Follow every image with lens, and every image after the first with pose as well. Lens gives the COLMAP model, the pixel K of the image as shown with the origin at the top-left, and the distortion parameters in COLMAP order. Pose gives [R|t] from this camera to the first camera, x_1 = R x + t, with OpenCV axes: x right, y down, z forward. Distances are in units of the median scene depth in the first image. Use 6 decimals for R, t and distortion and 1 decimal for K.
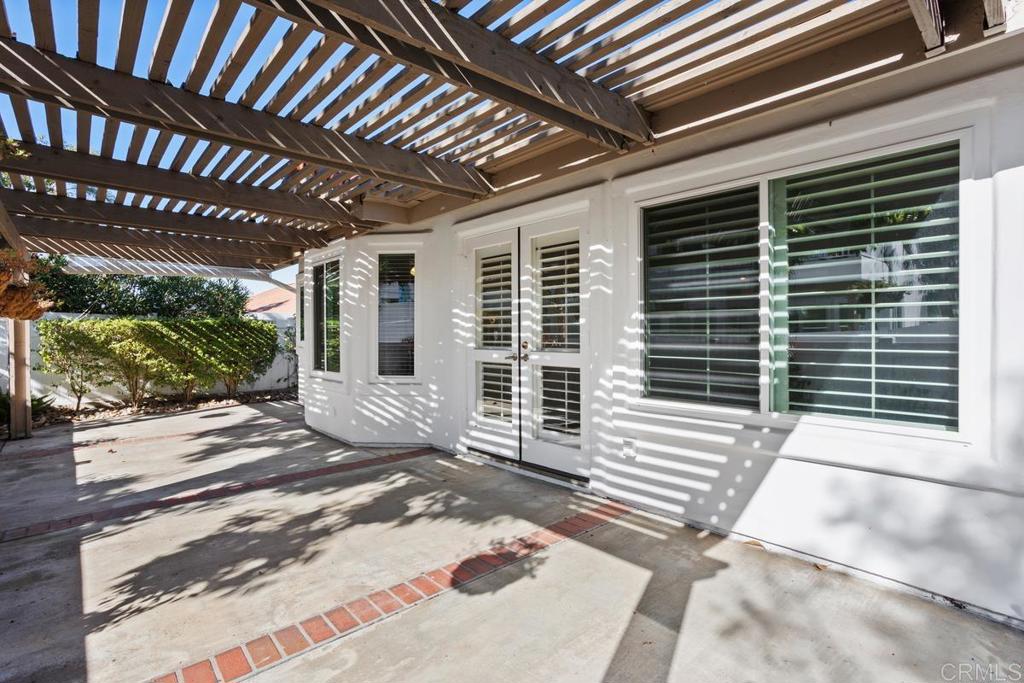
lens RADIAL K [[485.3, 0, 509.4], [0, 485.3, 335.0], [0, 0, 1]] dist [-0.000171, -0.000317]
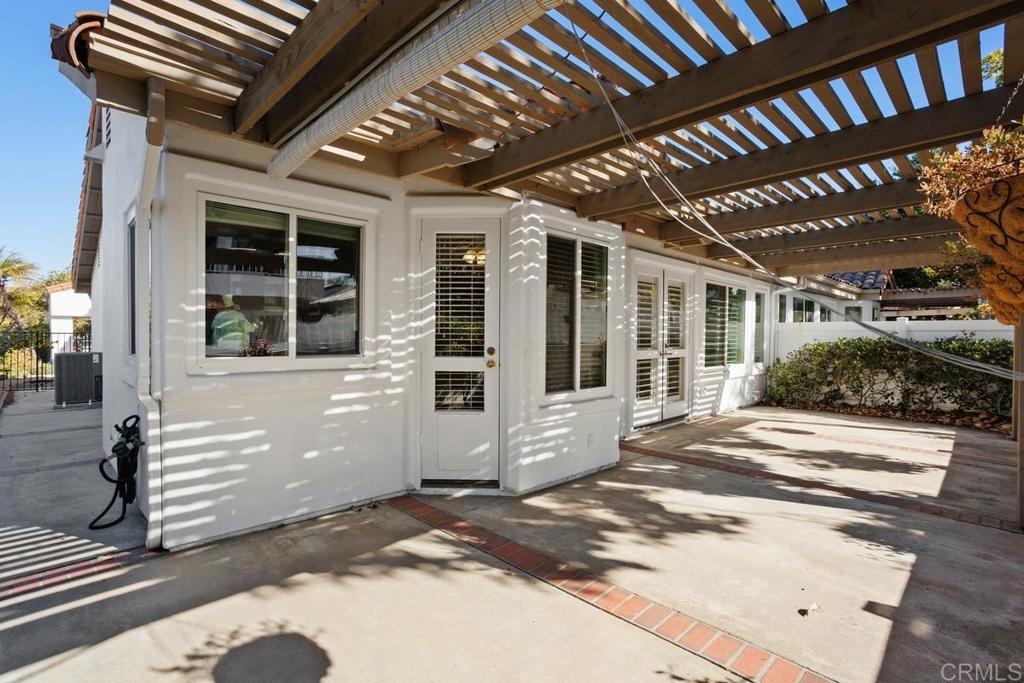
lens RADIAL K [[485.3, 0, 509.5], [0, 485.3, 344.4], [0, 0, 1]] dist [-0.000171, -0.000317]
pose [[-0.032691, 0.007301, 0.999439, -1.506715], [0.023744, 0.999697, -0.006526, 0.015952], [-0.999183, 0.023517, -0.032854, 1.530976]]
